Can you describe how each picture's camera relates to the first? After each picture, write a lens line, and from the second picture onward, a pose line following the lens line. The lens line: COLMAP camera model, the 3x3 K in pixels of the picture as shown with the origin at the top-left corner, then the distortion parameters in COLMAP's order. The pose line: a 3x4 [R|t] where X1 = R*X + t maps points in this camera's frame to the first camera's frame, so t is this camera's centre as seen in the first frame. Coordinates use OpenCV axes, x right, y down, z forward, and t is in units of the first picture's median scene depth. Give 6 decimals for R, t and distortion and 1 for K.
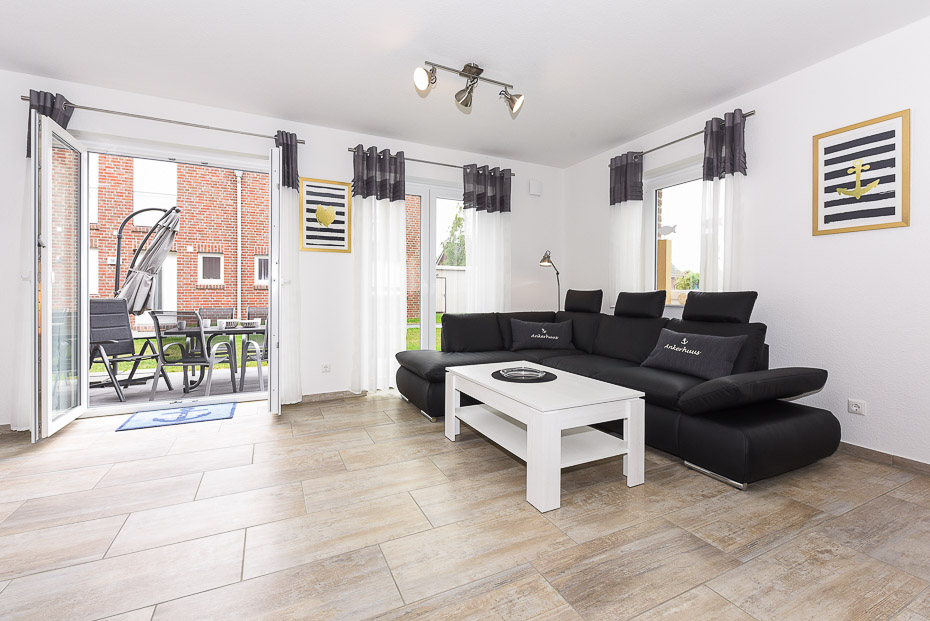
lens RADIAL K [[409.8, 0, 469.5], [0, 409.8, 295.8], [0, 0, 1]] dist [0.004765, -0.003704]
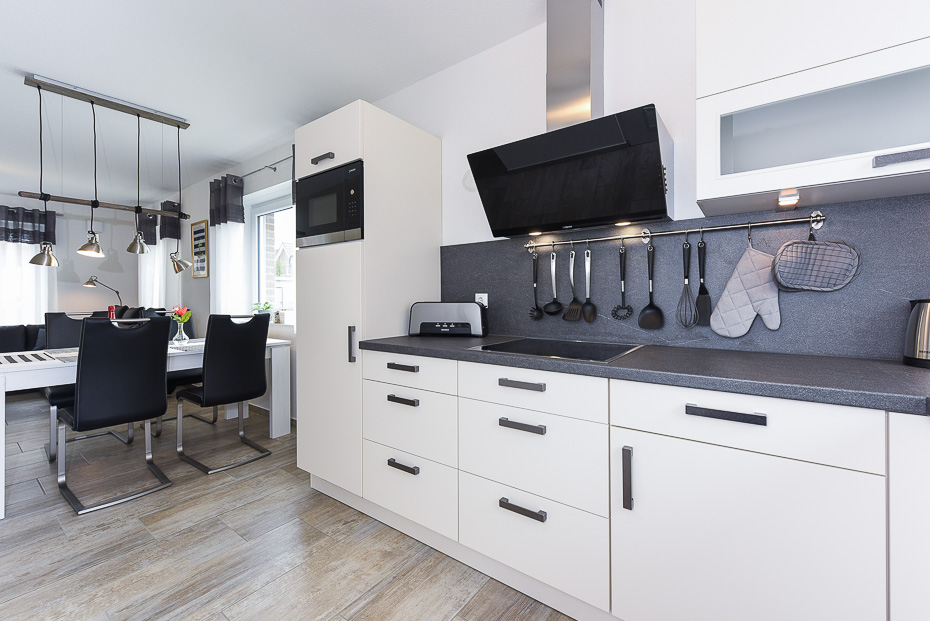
lens RADIAL K [[373.4, 0, 494.2], [0, 373.4, 296.6], [0, 0, 1]] dist [-0.004179, -0.000314]
pose [[0.861064, -0.004692, 0.508475, 1.086627], [0.010271, 0.999914, -0.008167, -0.032160], [-0.508392, 0.012255, 0.861038, -1.074621]]
